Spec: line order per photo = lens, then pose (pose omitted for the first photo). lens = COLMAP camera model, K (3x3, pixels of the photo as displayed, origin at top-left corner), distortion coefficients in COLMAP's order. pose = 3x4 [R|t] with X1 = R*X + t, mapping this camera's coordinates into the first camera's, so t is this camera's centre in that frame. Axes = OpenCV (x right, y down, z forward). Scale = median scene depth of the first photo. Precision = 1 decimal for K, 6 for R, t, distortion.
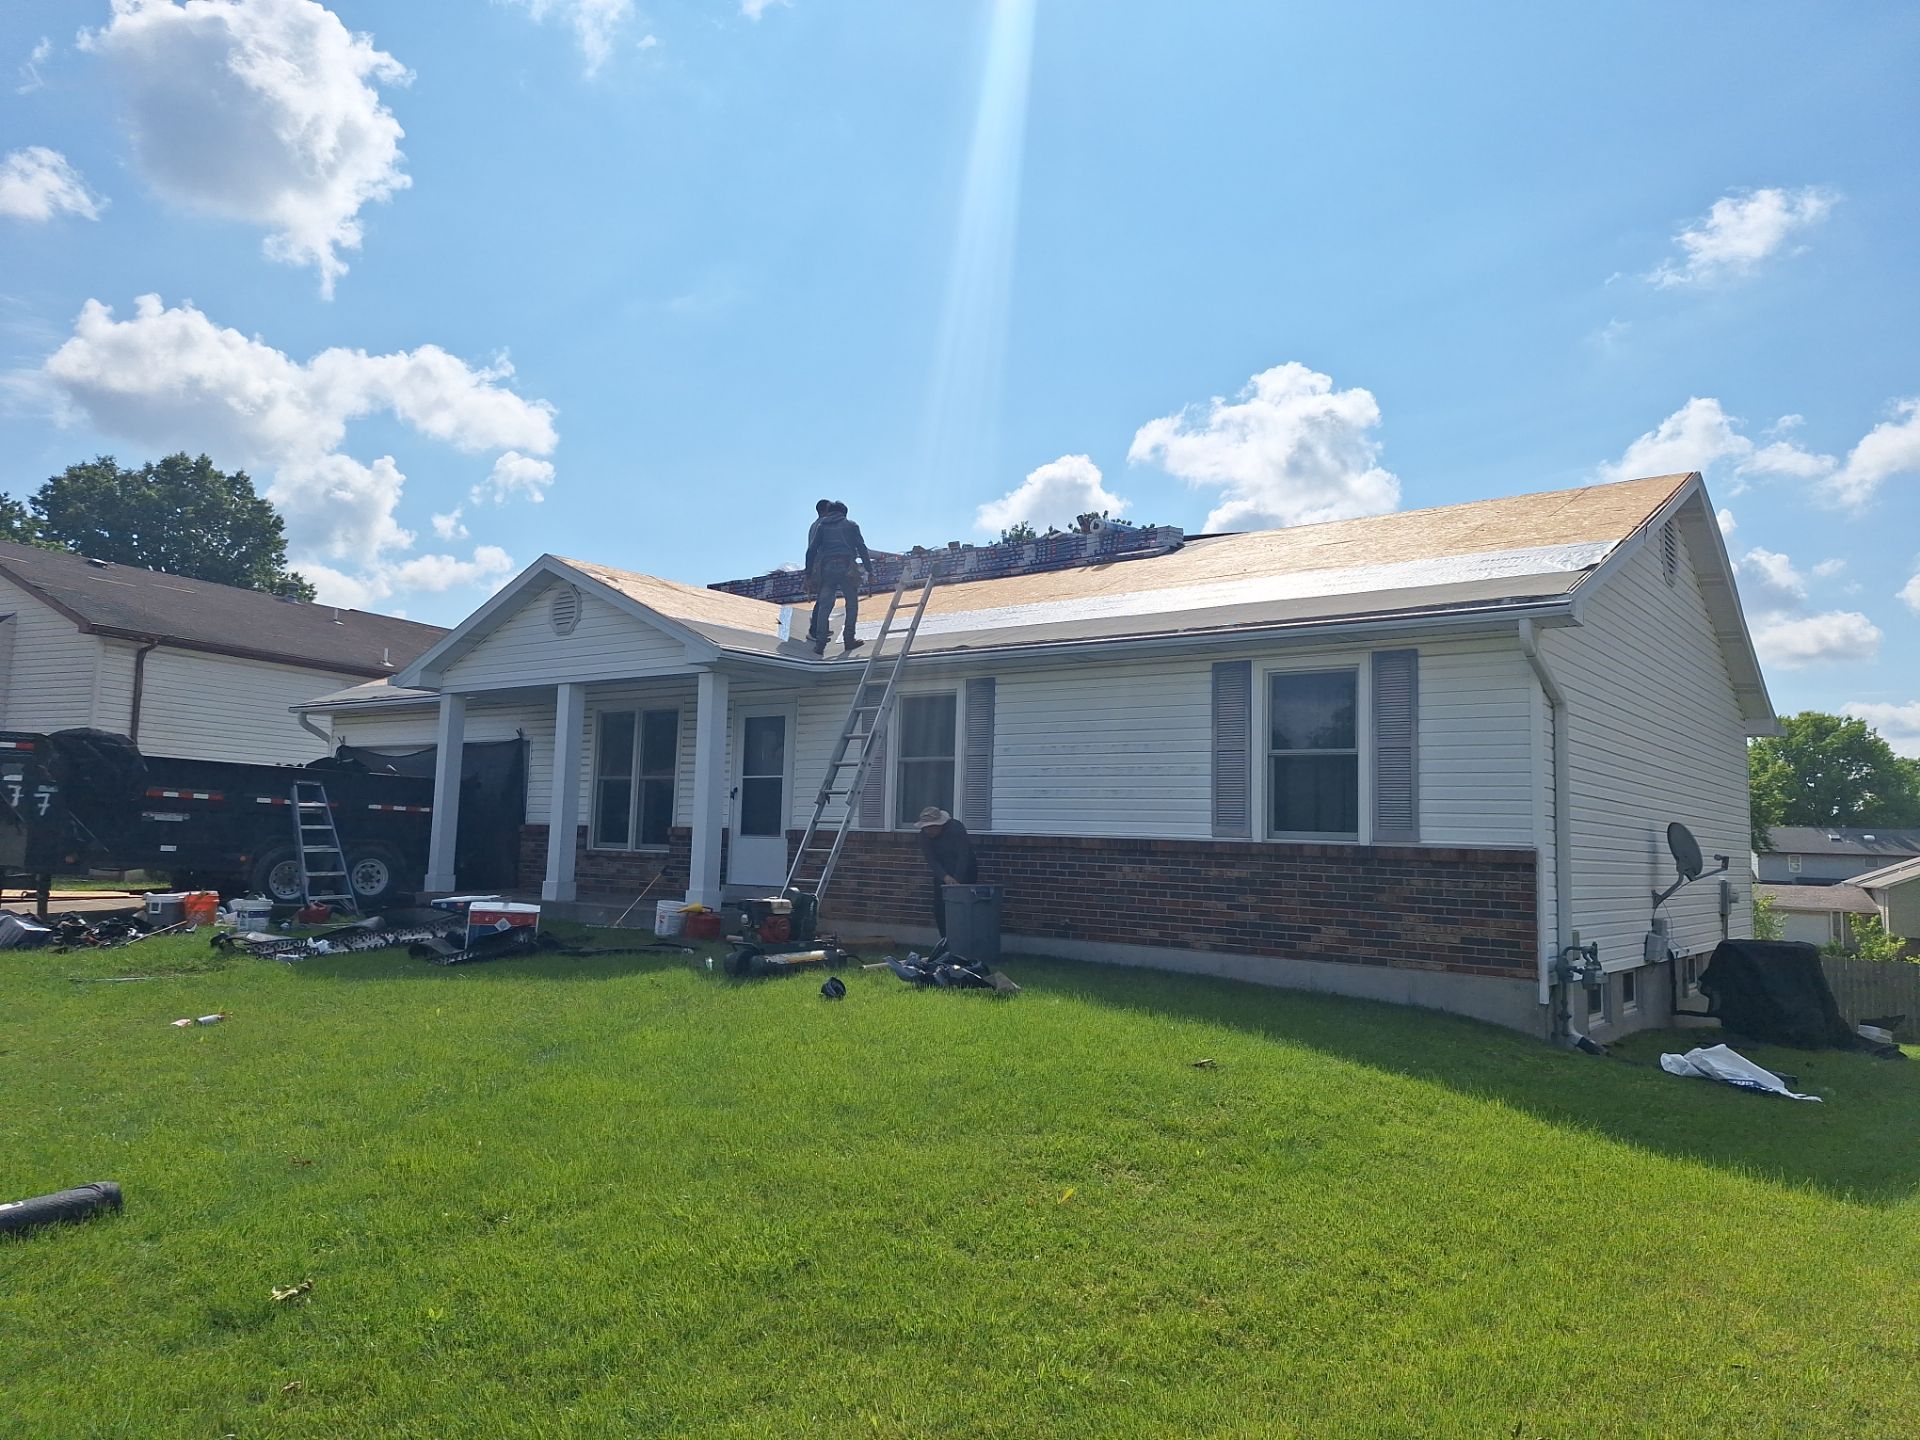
lens RADIAL K [[1289.1, 0, 962.9], [0, 1289.1, 677.1], [0, 0, 1]] dist [0.093475, -0.103052]
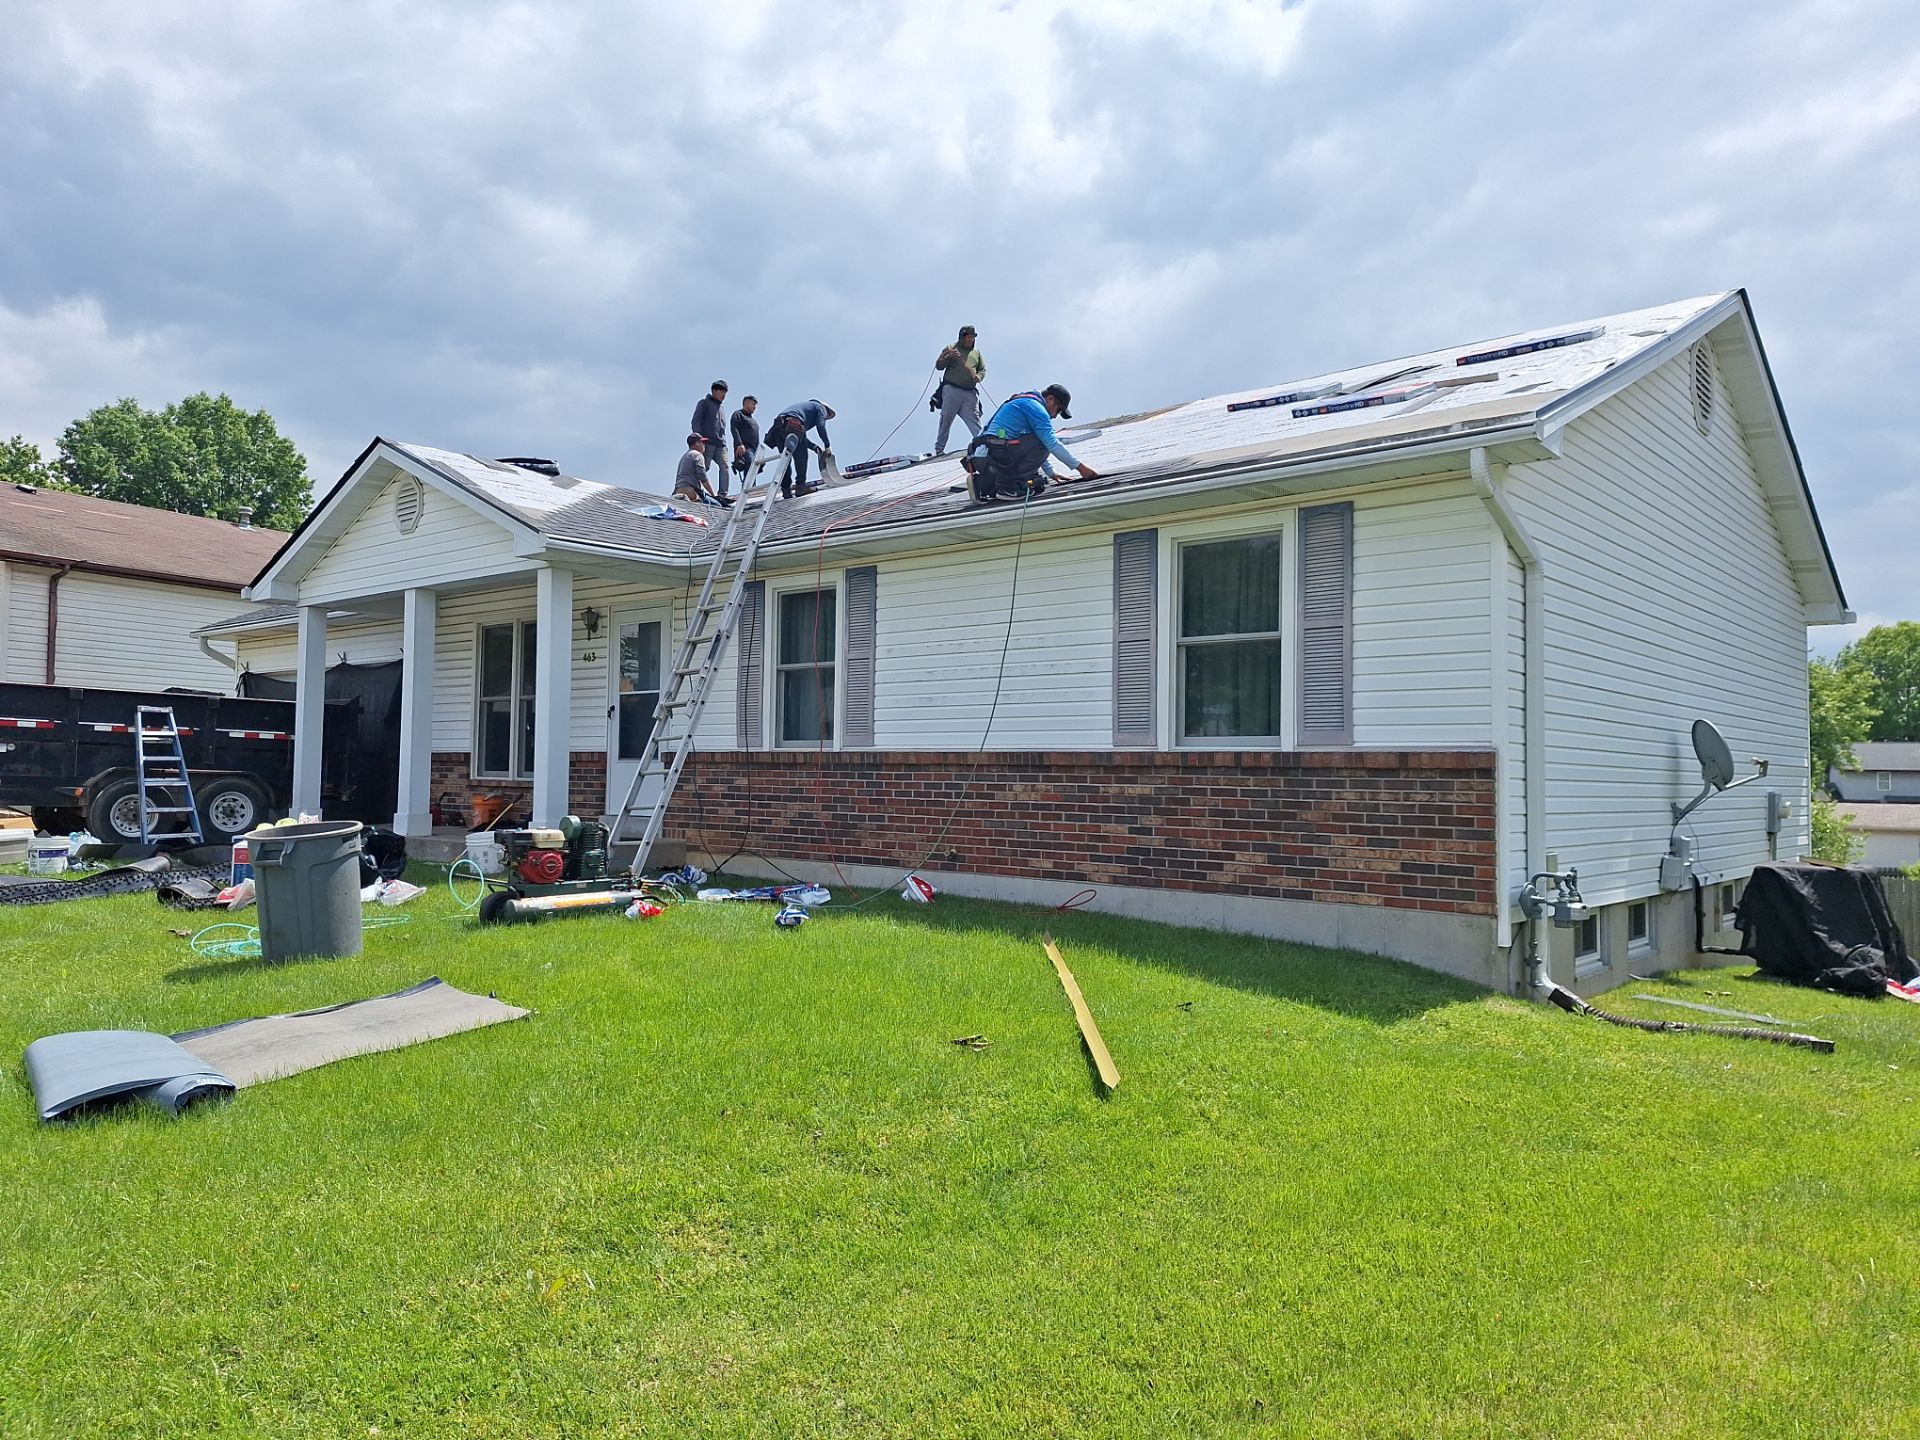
lens RADIAL K [[1289.1, 0, 962.9], [0, 1289.1, 677.1], [0, 0, 1]] dist [0.093475, -0.103052]
pose [[0.998566, -0.019041, -0.050031, 0.138219], [0.021516, 0.998547, 0.049414, 0.037005], [0.049017, -0.050420, 0.997525, 0.182094]]
